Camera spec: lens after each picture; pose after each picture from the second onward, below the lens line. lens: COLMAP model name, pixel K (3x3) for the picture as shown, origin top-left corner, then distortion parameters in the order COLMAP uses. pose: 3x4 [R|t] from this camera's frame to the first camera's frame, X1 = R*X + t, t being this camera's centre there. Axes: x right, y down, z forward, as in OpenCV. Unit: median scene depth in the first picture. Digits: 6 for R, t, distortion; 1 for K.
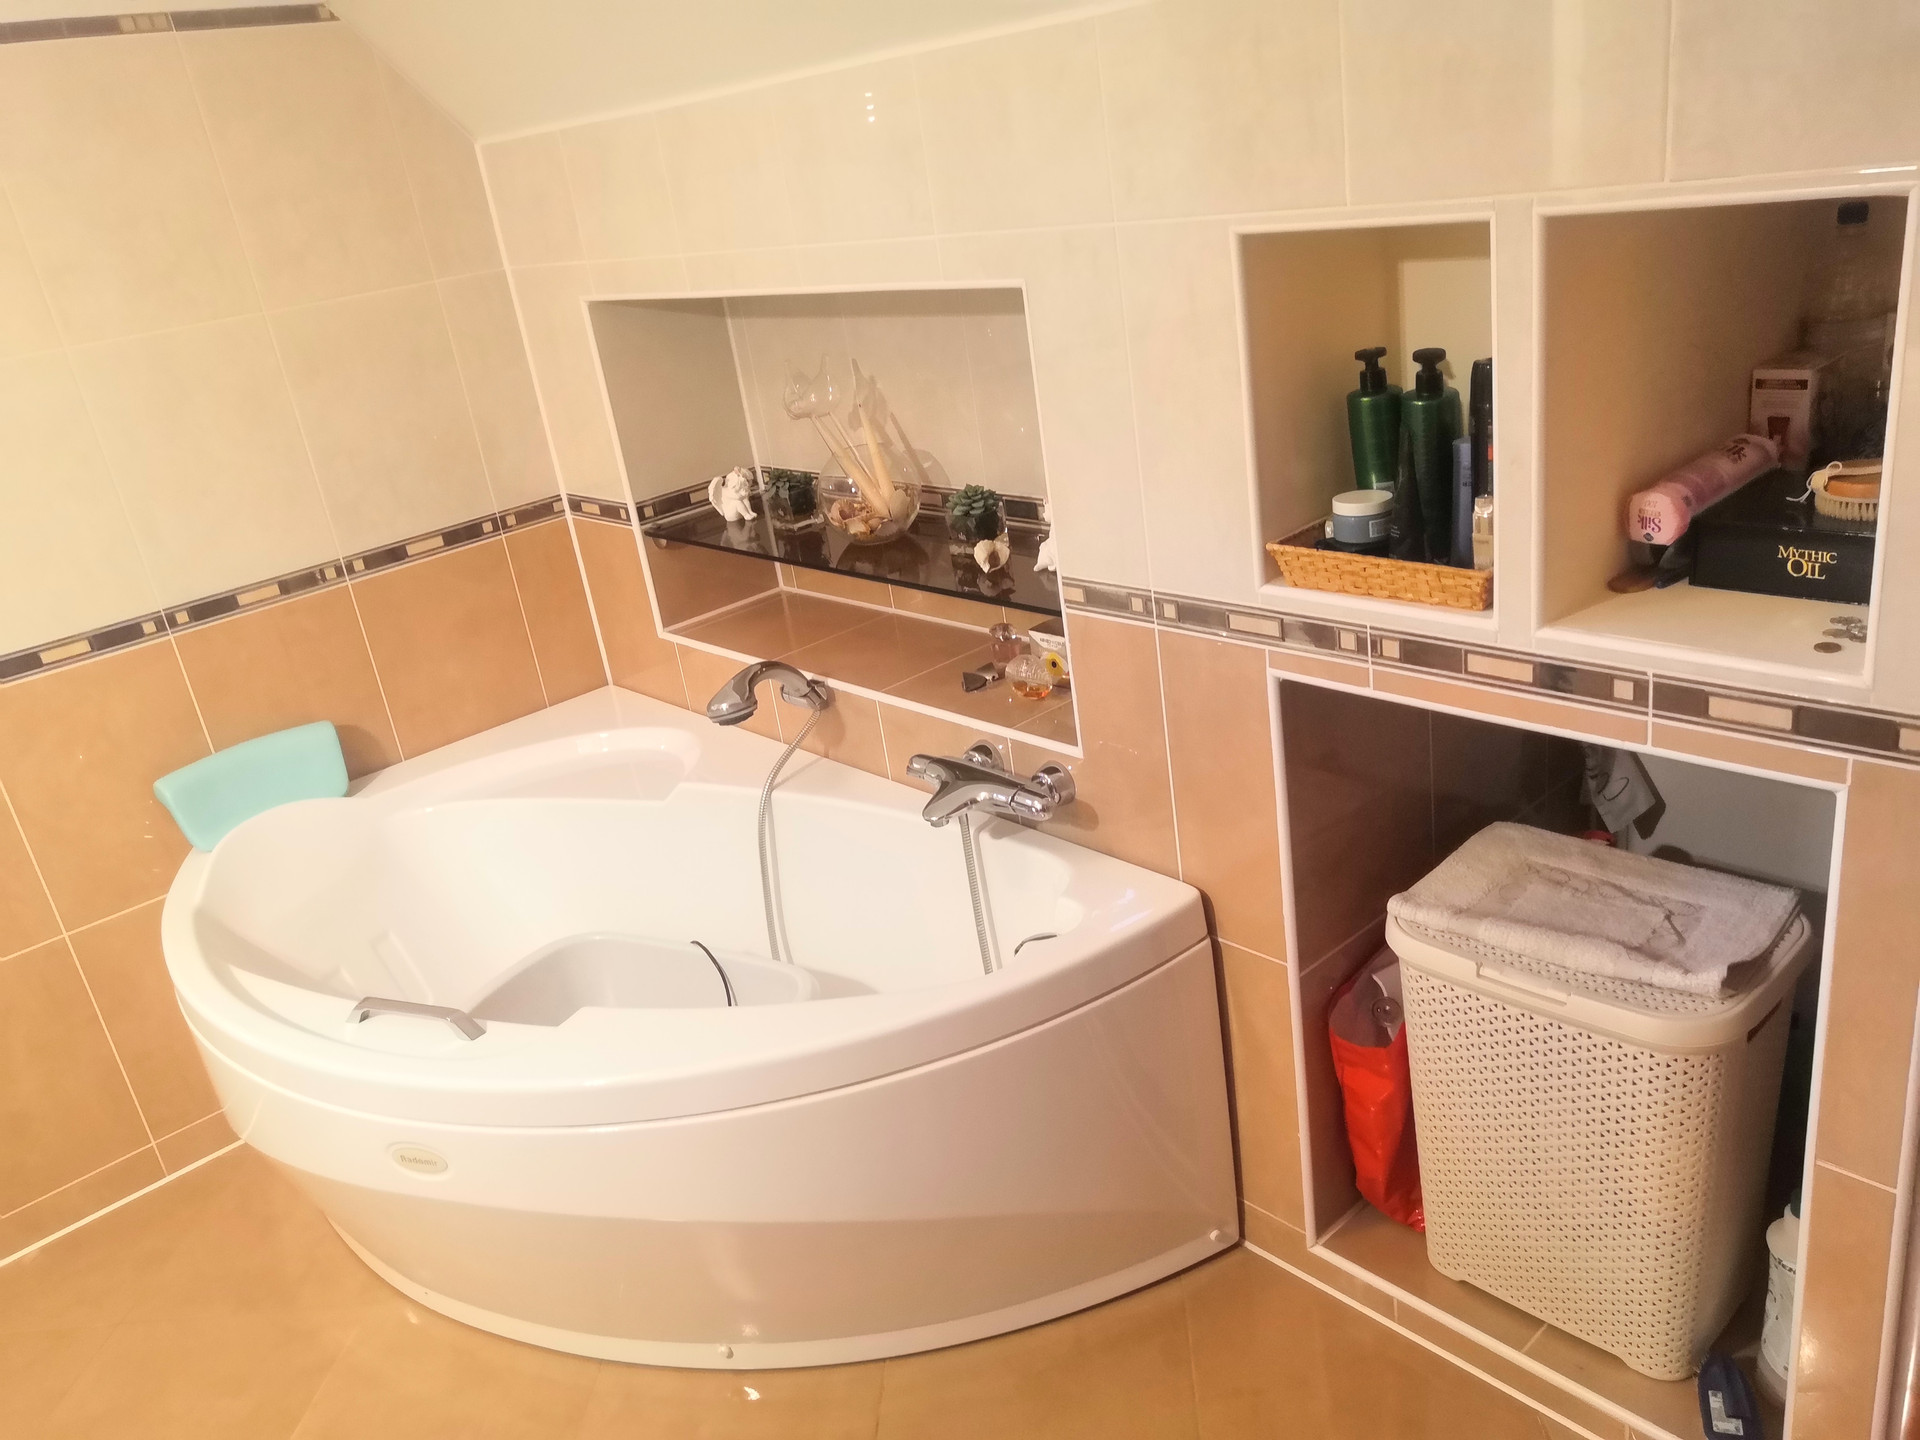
lens RADIAL K [[1478.3, 0, 948.2], [0, 1478.3, 734.9], [0, 0, 1]] dist [-0.001945, 0.008935]
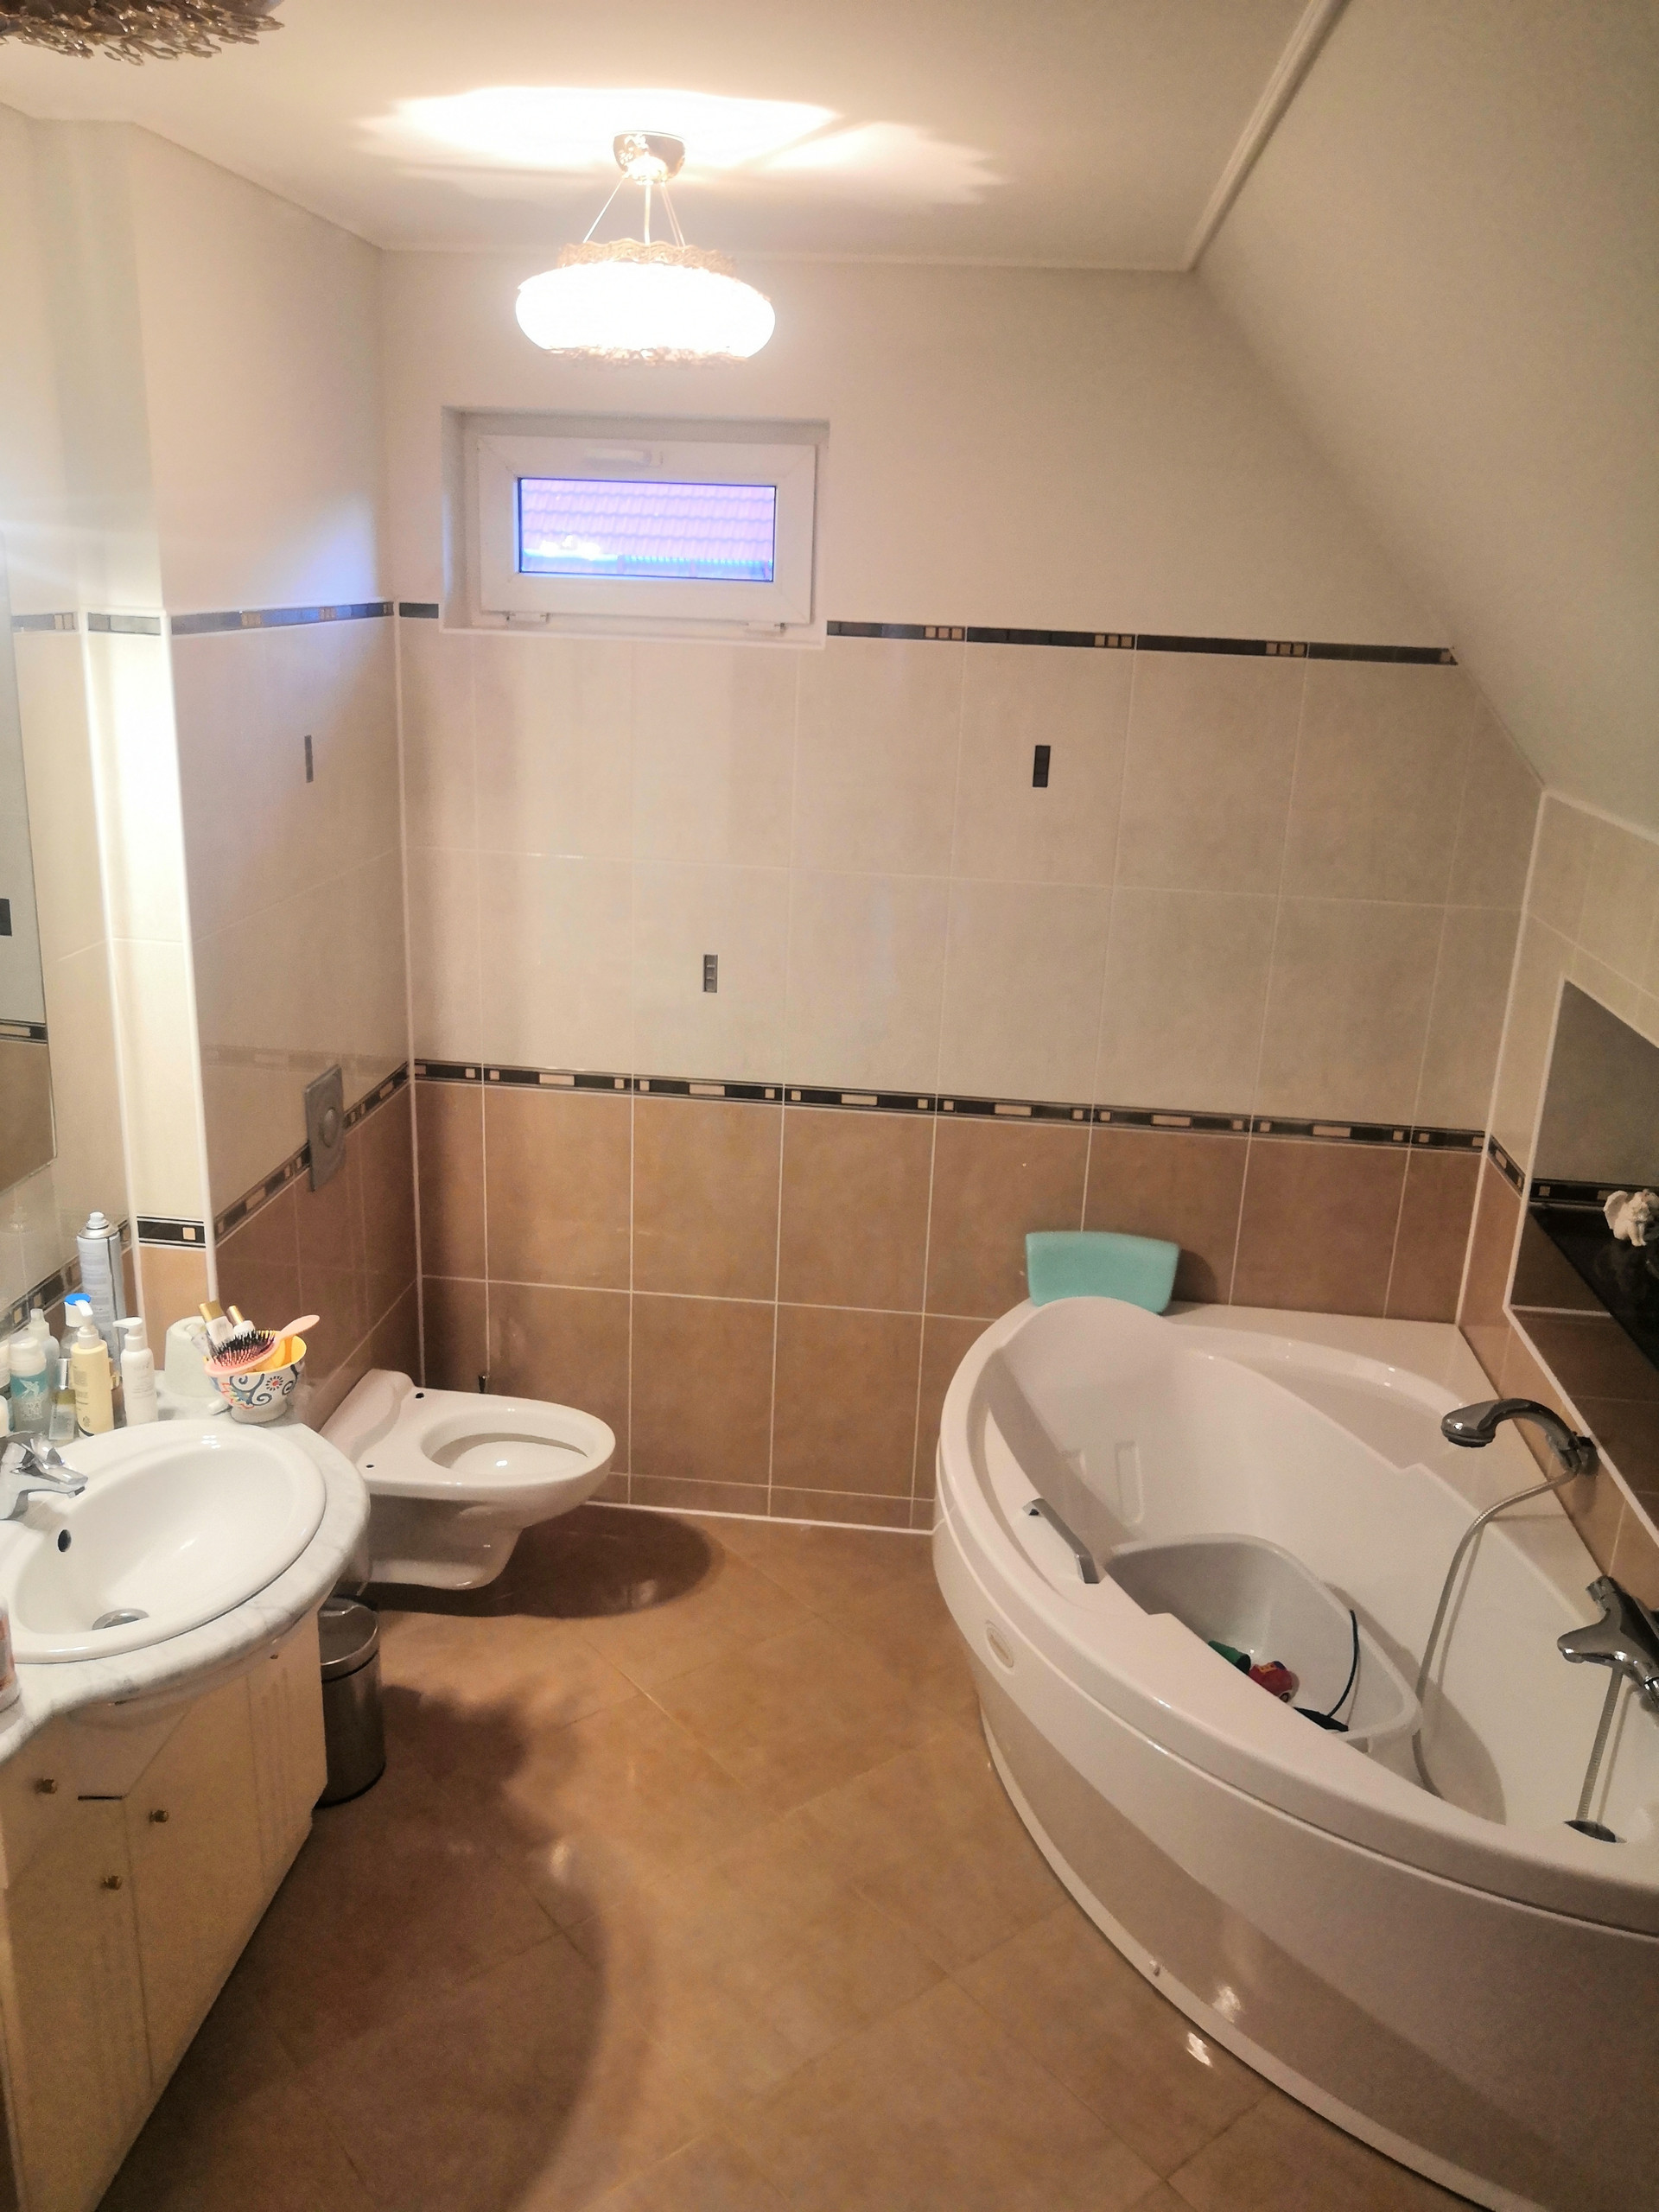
lens RADIAL K [[1698.8, 0, 829.5], [0, 1698.8, 1106.0], [0, 0, 1]] dist [-0.010017, 0.030402]
pose [[0.659209, 0.382514, -0.647400, 0.198853], [-0.401918, 0.906884, 0.126579, -0.165677], [0.635535, 0.176760, 0.751566, -0.145936]]
